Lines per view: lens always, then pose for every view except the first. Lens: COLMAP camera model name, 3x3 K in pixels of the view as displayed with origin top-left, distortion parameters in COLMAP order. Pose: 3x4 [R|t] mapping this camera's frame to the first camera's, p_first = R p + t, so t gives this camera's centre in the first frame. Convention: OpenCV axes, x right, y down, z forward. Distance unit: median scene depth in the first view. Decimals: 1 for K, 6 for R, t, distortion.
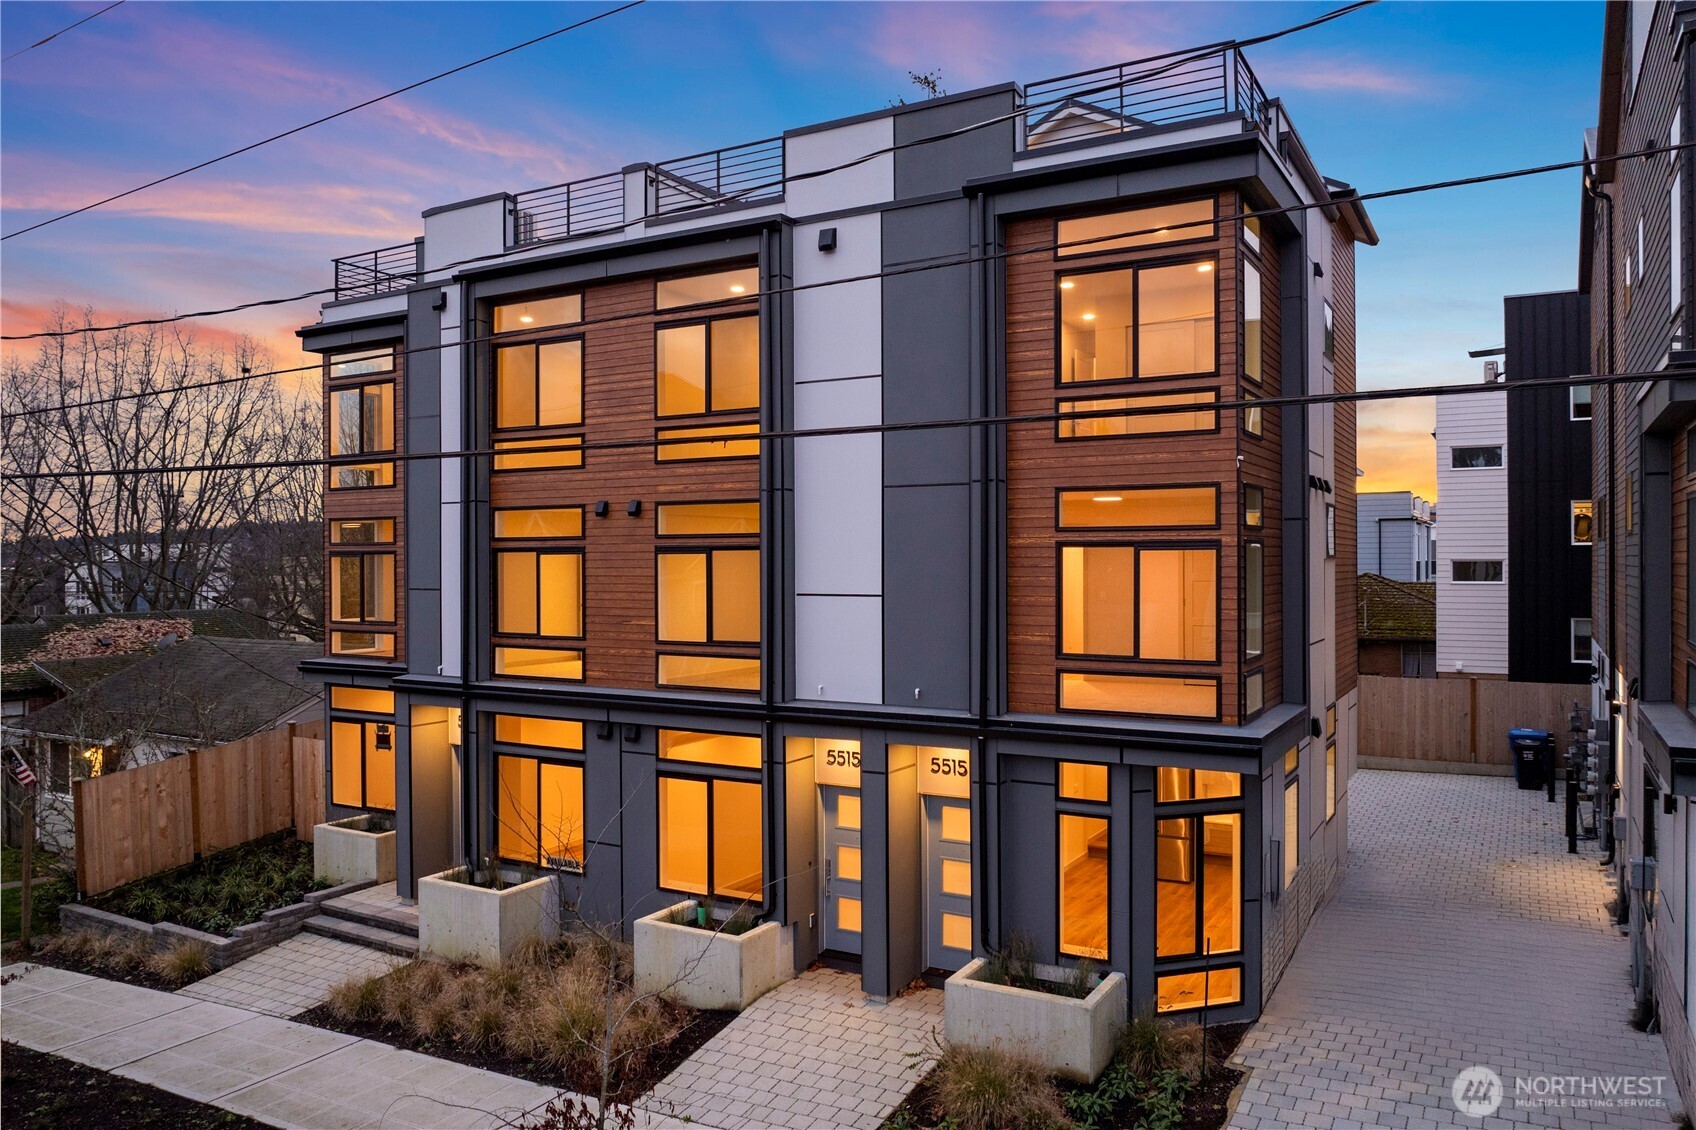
lens RADIAL K [[1216.1, 0, 848.0], [0, 1216.1, 565.0], [0, 0, 1]] dist [-0.037372, -0.000212]
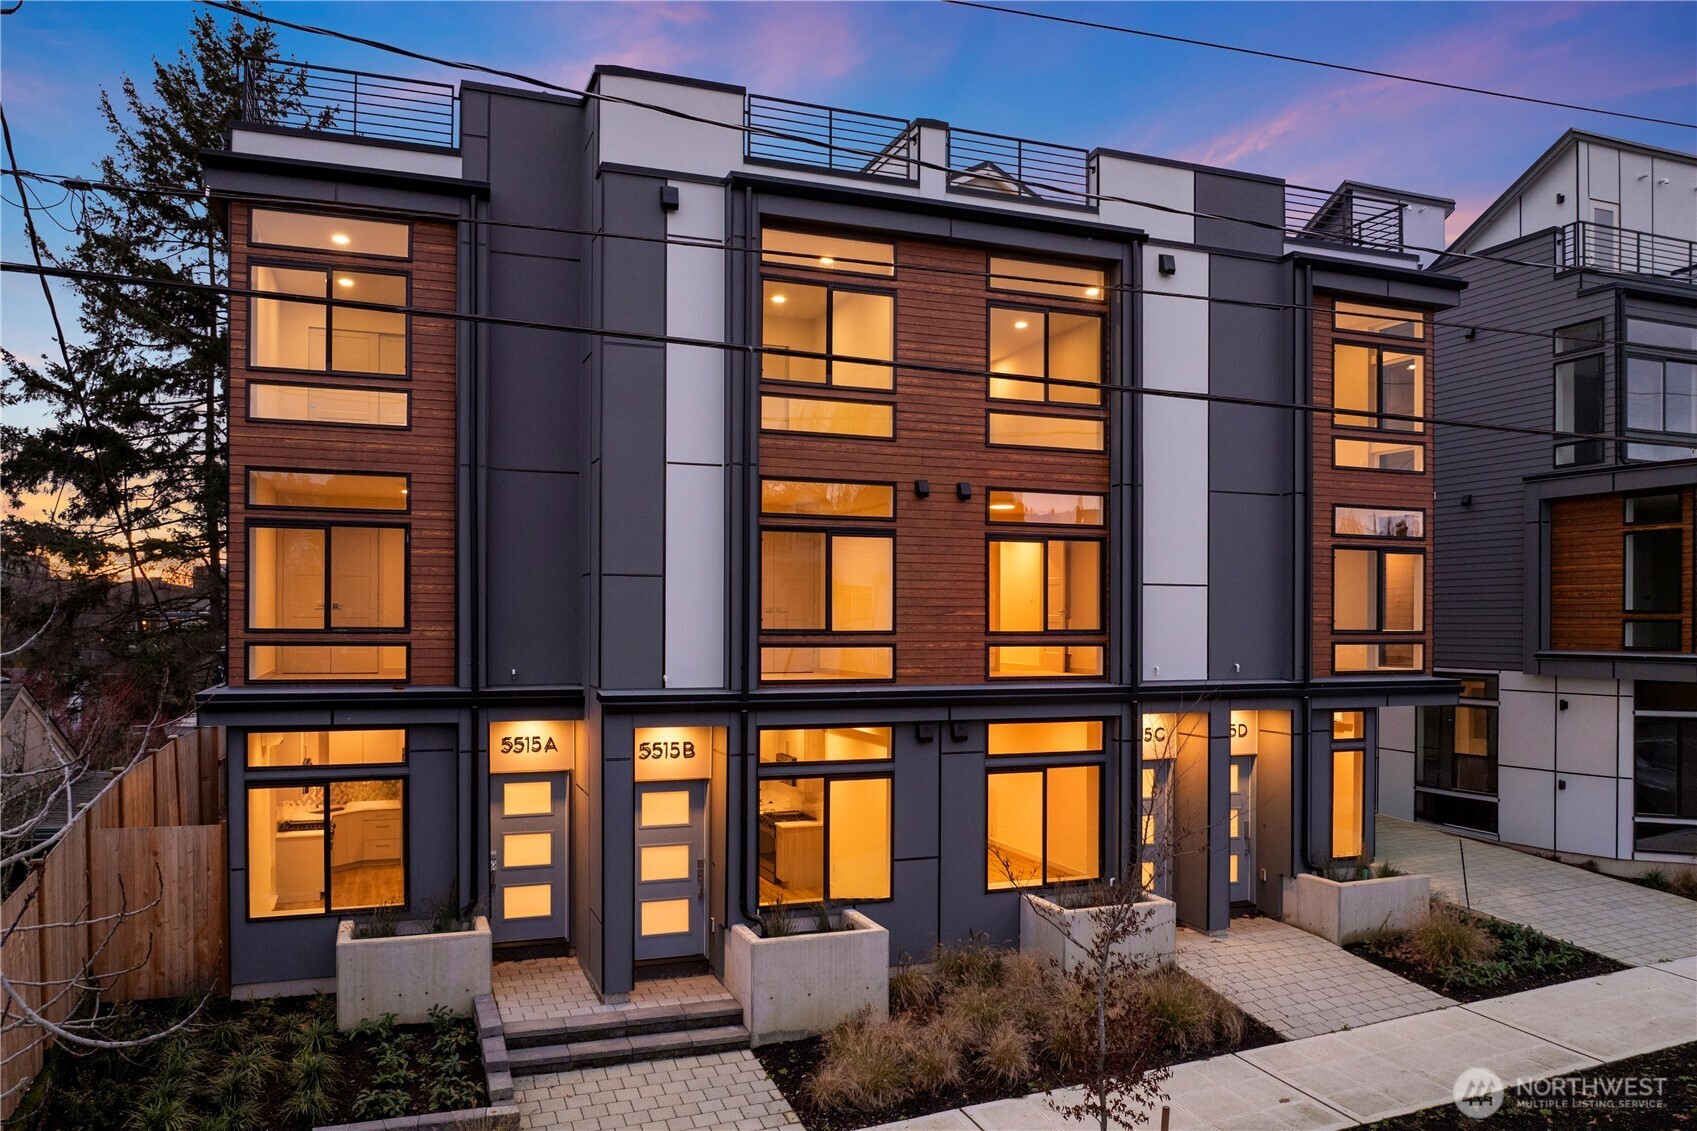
lens RADIAL K [[1234.2, 0, 868.6], [0, 1234.2, 627.5], [0, 0, 1]] dist [-0.028082, -0.001986]
pose [[0.618362, 0.001026, 0.785893, -0.978826], [-0.002970, 0.999995, 0.001031, 0.058261], [-0.785888, -0.002971, 0.618362, 0.473591]]
